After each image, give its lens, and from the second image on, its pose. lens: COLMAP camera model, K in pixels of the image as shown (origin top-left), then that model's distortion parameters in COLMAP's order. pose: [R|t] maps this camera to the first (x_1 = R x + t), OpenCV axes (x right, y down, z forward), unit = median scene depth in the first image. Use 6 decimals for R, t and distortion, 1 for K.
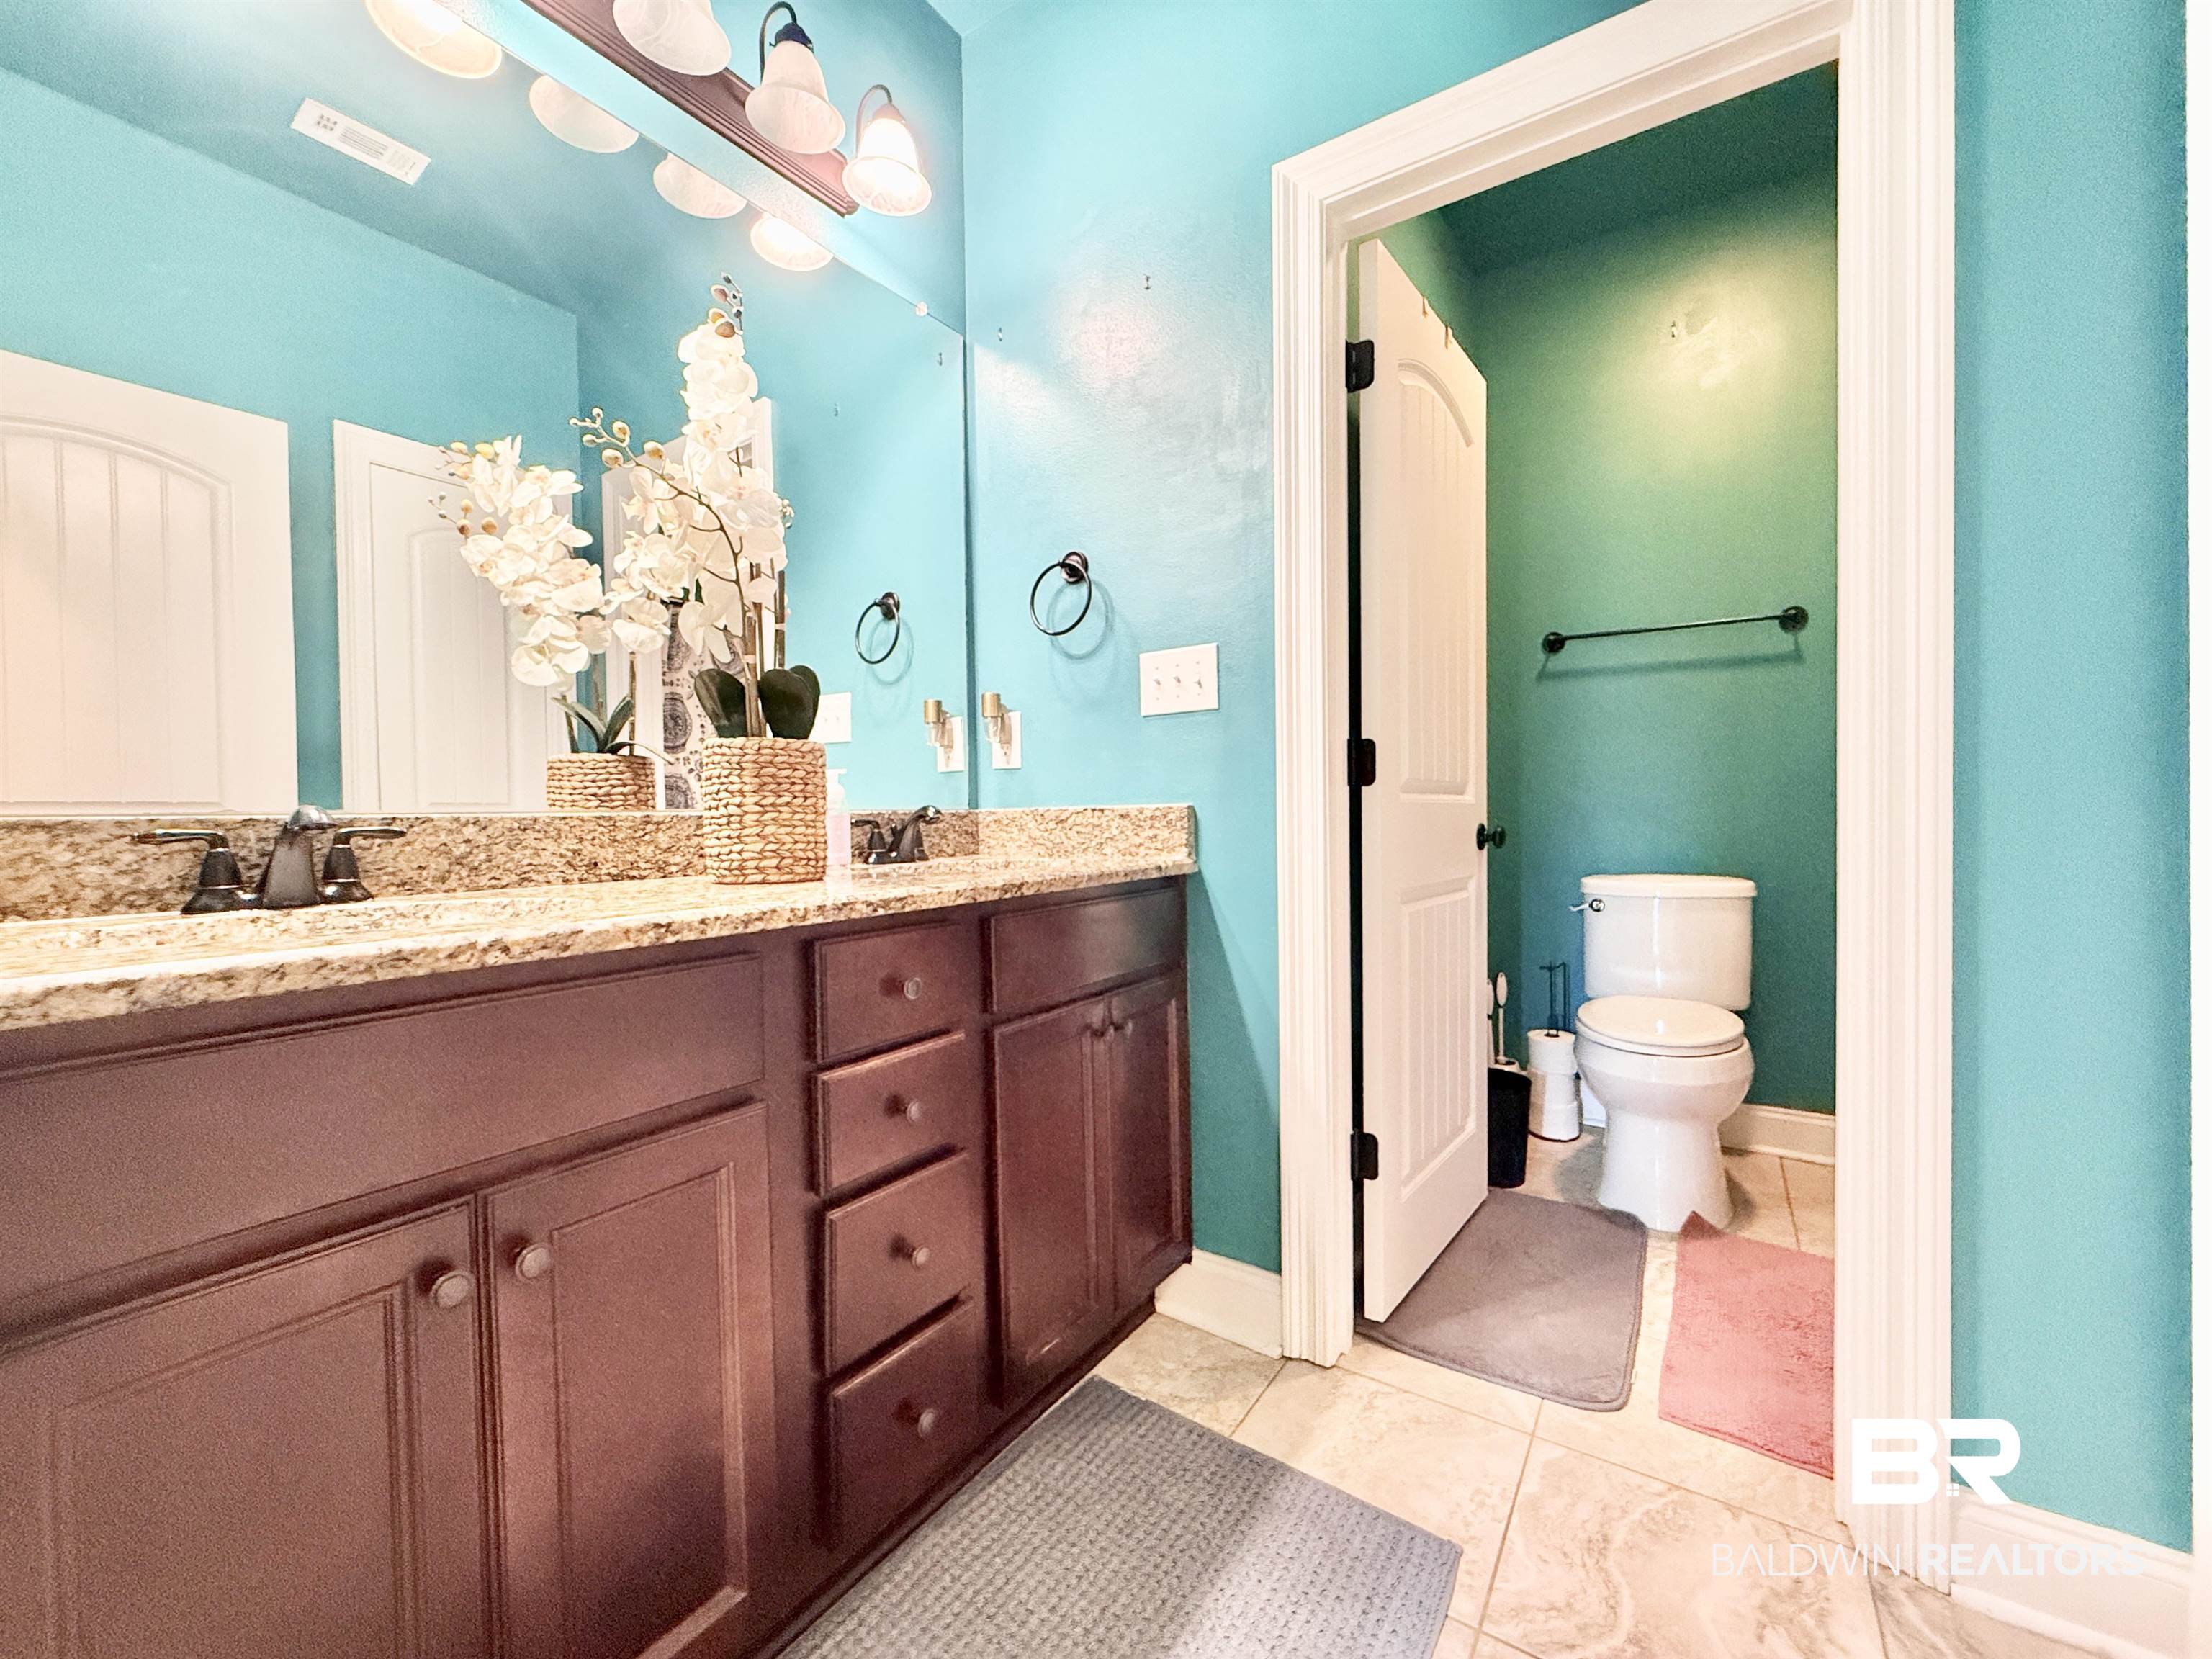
lens RADIAL K [[888.6, 0, 1107.5], [0, 888.6, 827.6], [0, 0, 1]] dist [-0.000585, 0.000263]
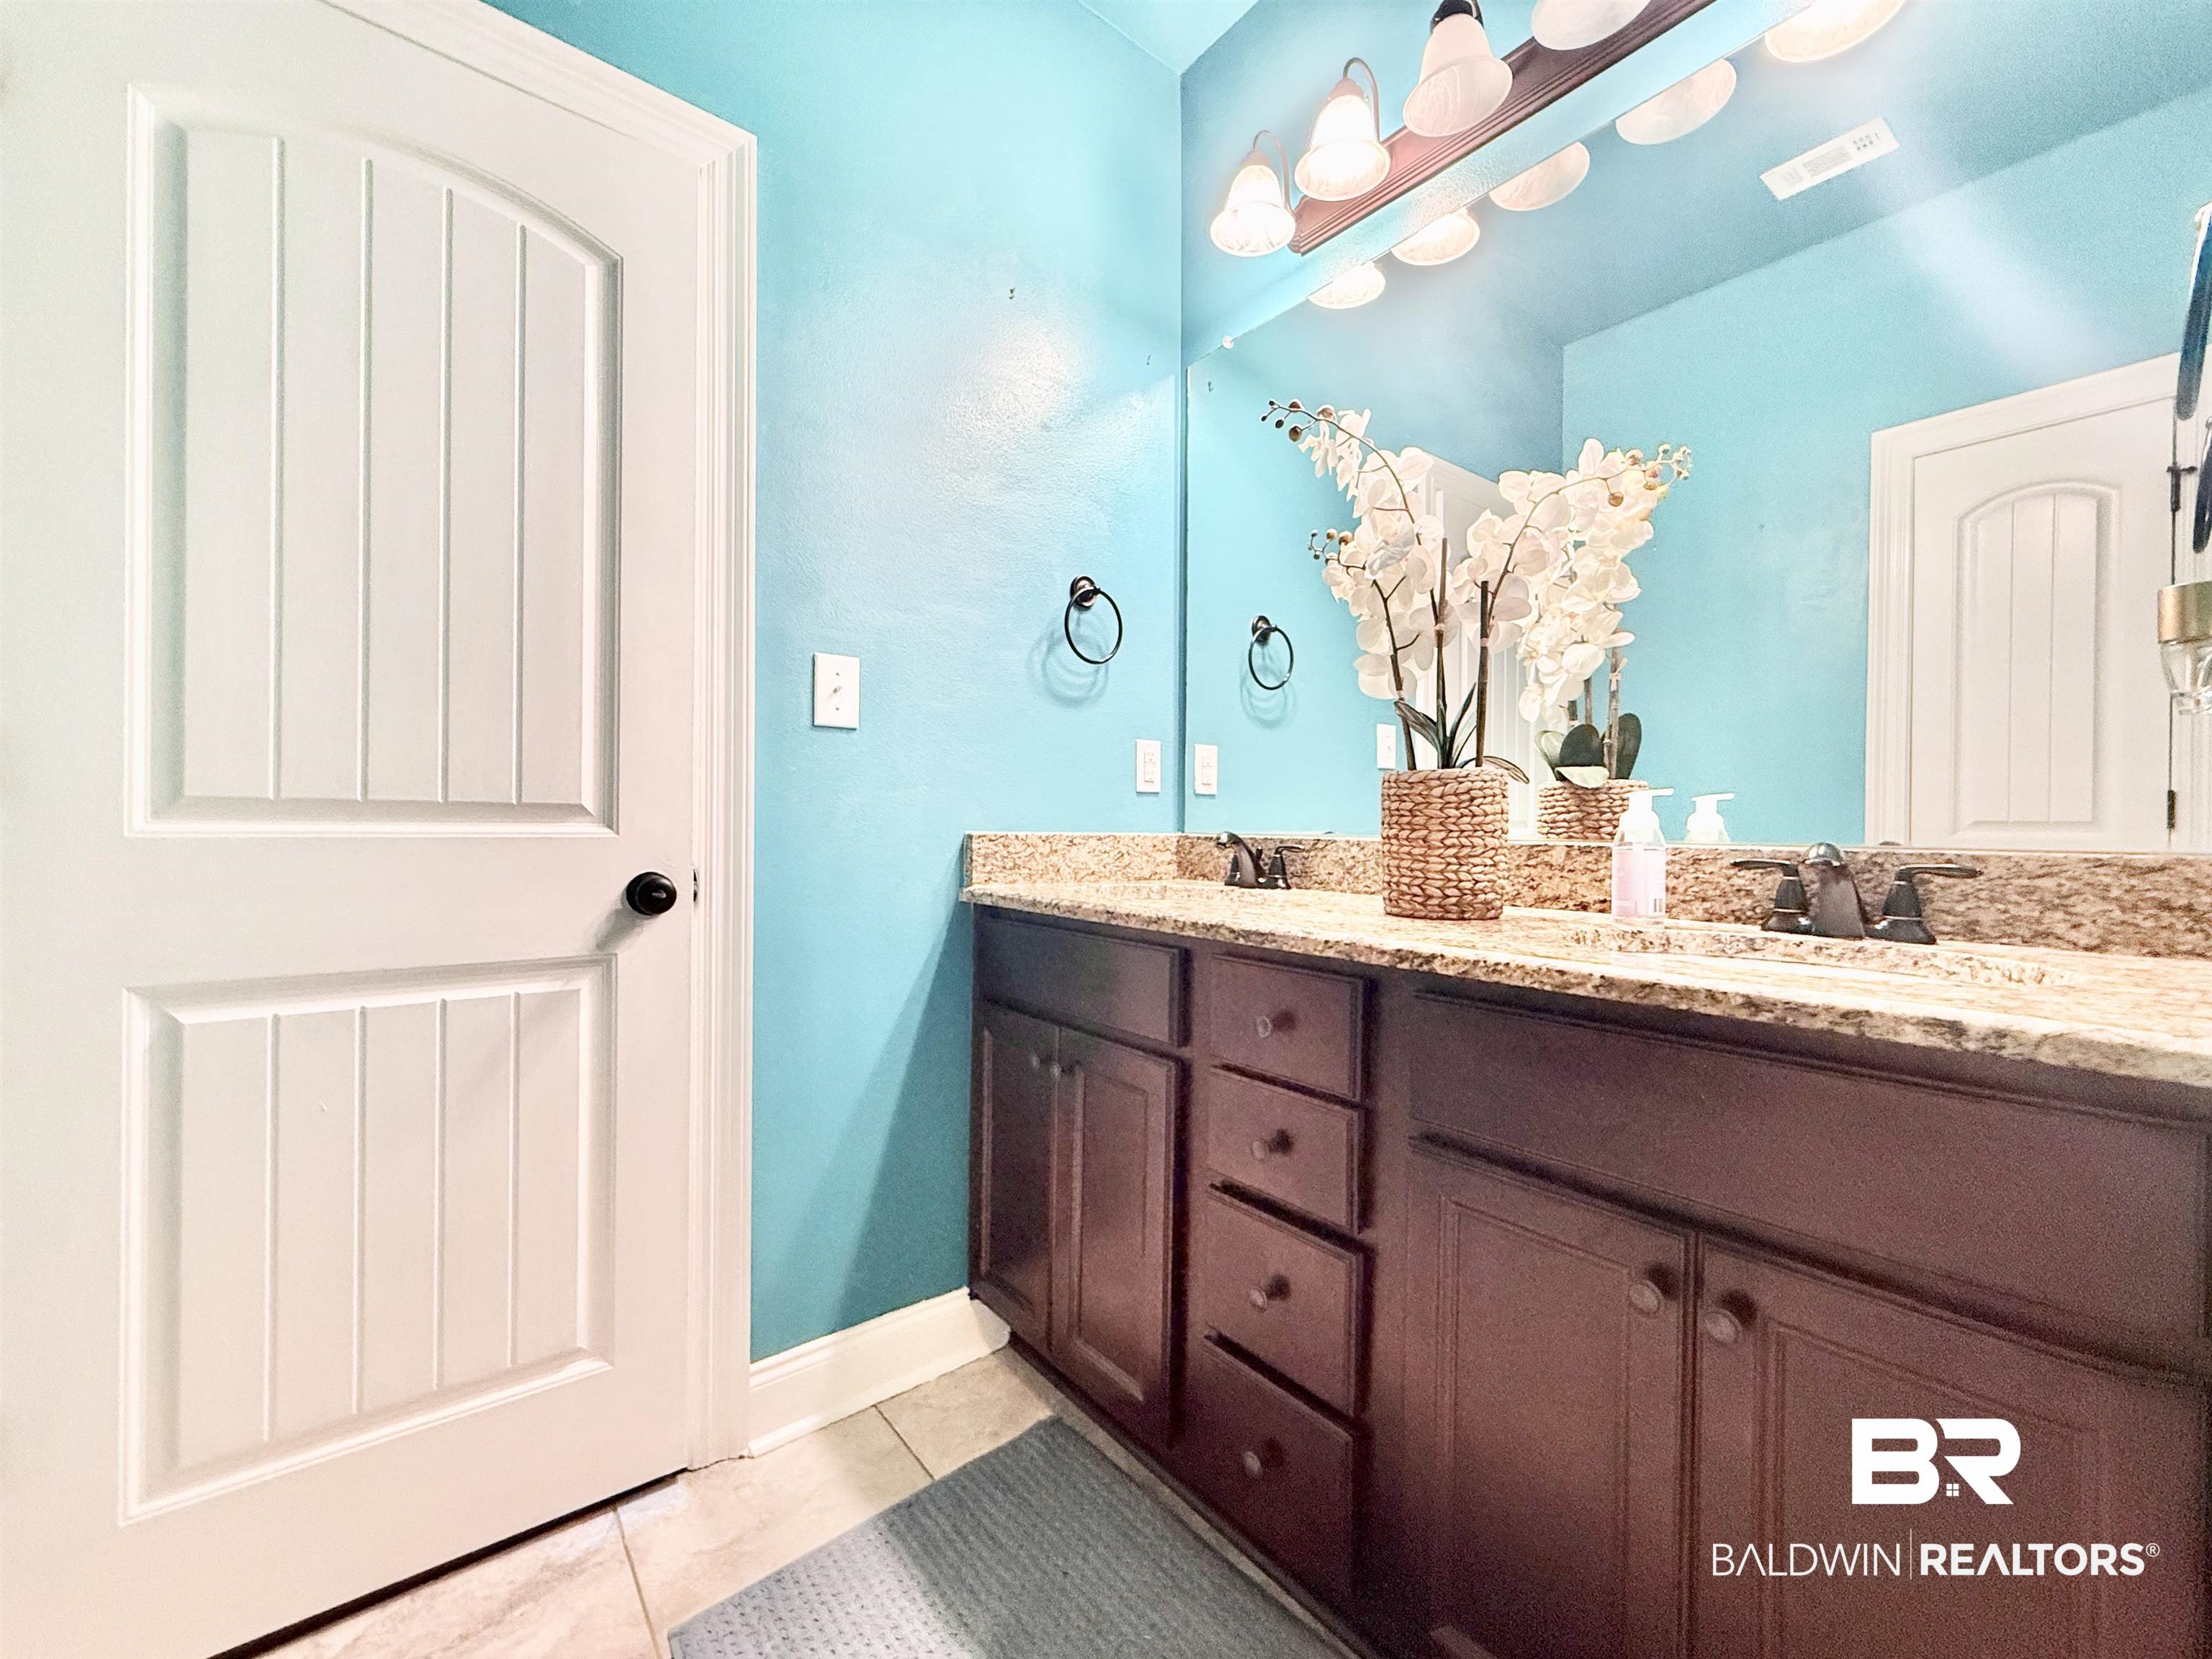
lens RADIAL K [[888.6, 0, 1107.5], [0, 888.6, 827.6], [0, 0, 1]] dist [-0.000585, 0.000263]
pose [[-0.301998, 0.016199, -0.953171, 0.715377], [-0.020435, 0.999516, 0.023461, -0.055571], [0.953089, 0.026563, -0.301521, 1.039678]]
